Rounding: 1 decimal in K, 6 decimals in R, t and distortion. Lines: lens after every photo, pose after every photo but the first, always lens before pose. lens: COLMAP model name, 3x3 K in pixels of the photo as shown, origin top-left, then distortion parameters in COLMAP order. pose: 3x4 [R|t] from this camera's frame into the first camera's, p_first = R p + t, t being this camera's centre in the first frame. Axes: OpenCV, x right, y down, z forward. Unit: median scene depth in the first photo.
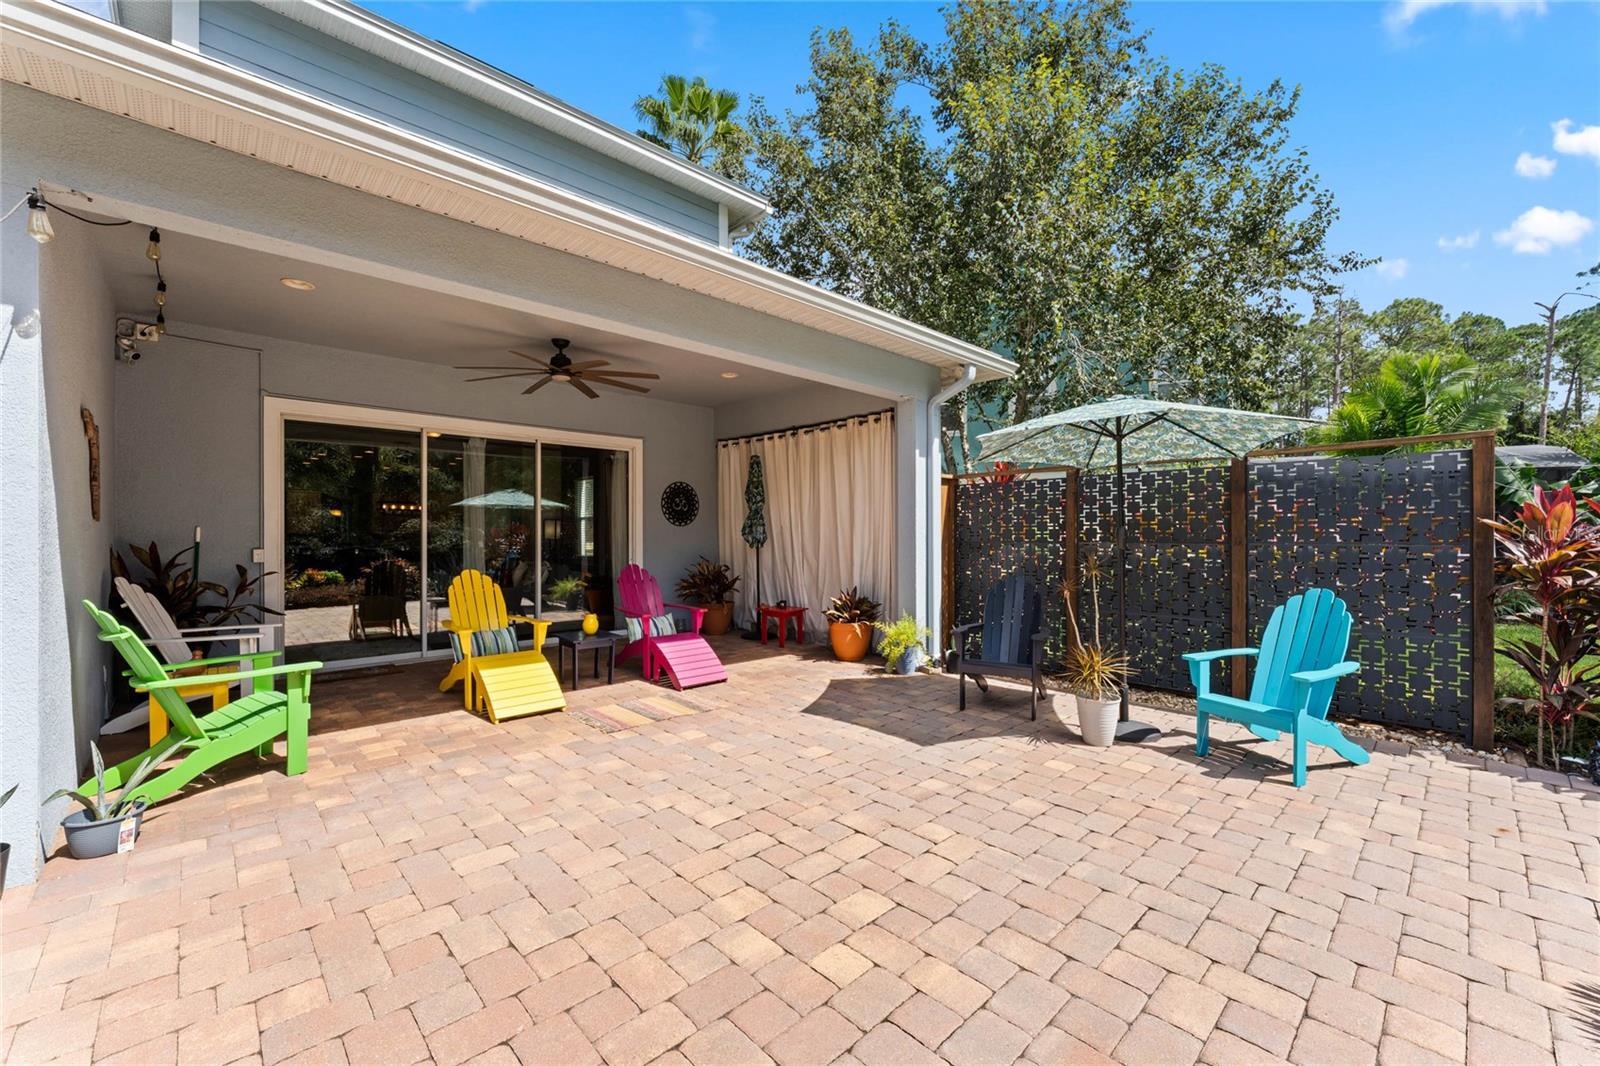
lens RADIAL K [[652.2, 0, 800.0], [0, 652.2, 533.0], [0, 0, 1]] dist [-0.005707, -0.000497]
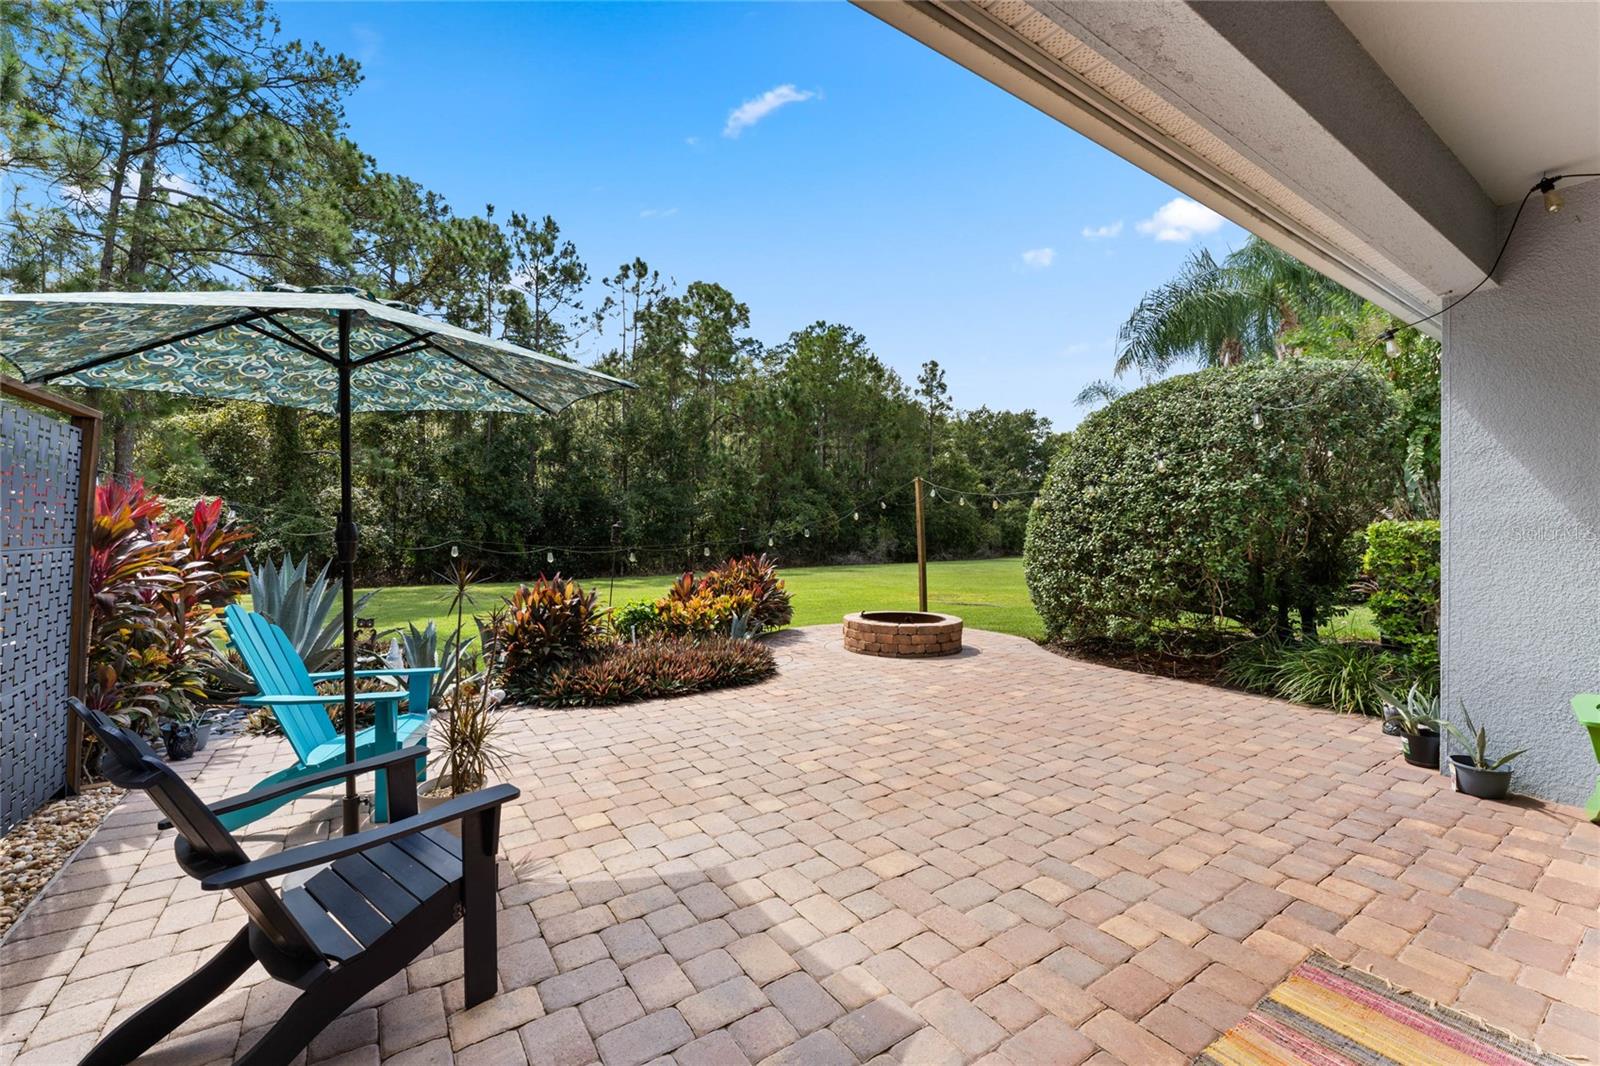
lens RADIAL K [[652.2, 0, 800.0], [0, 652.2, 533.0], [0, 0, 1]] dist [-0.005707, -0.000497]
pose [[-0.985290, -0.003924, 0.170846, 0.003956], [-0.004090, 0.999991, -0.000619, -0.002385], [-0.170842, -0.001309, -0.985298, 1.633134]]
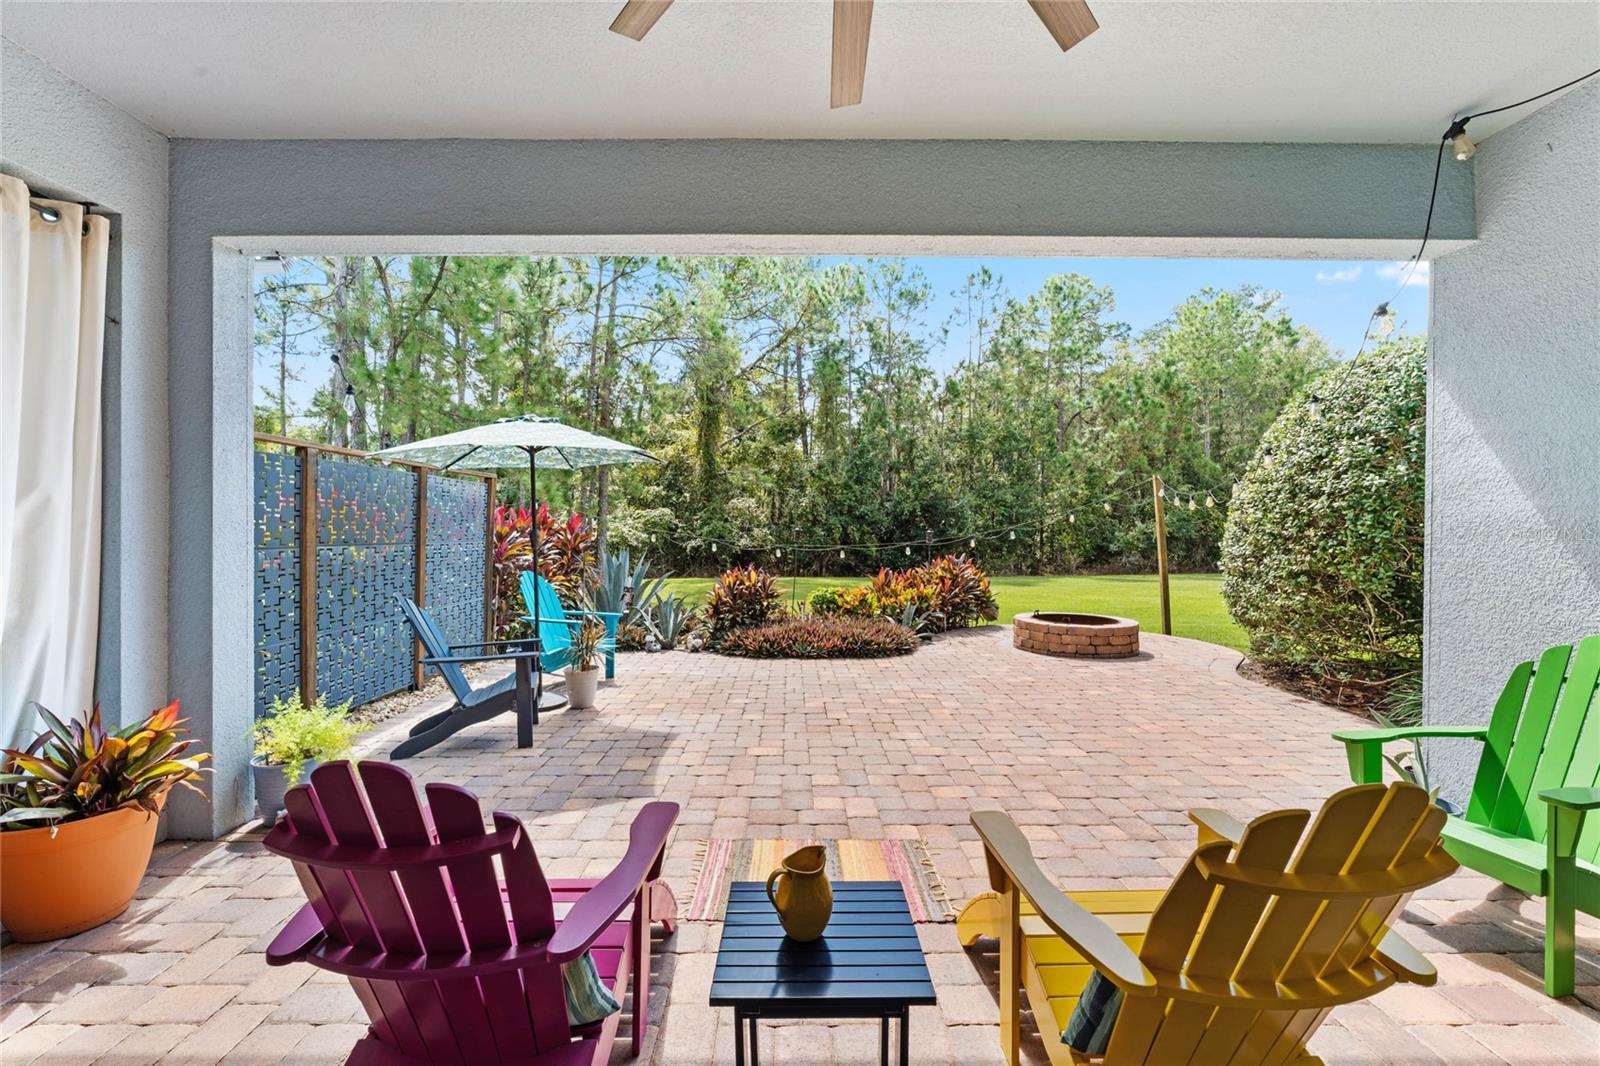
lens RADIAL K [[647.3, 0, 794.4], [0, 647.3, 538.5], [0, 0, 1]] dist [0.000344, 0.000213]
pose [[-0.729720, -0.009946, 0.683674, -0.689213], [-0.005626, 0.999948, 0.008542, -0.007141], [-0.683723, 0.002387, -0.729738, 1.666393]]
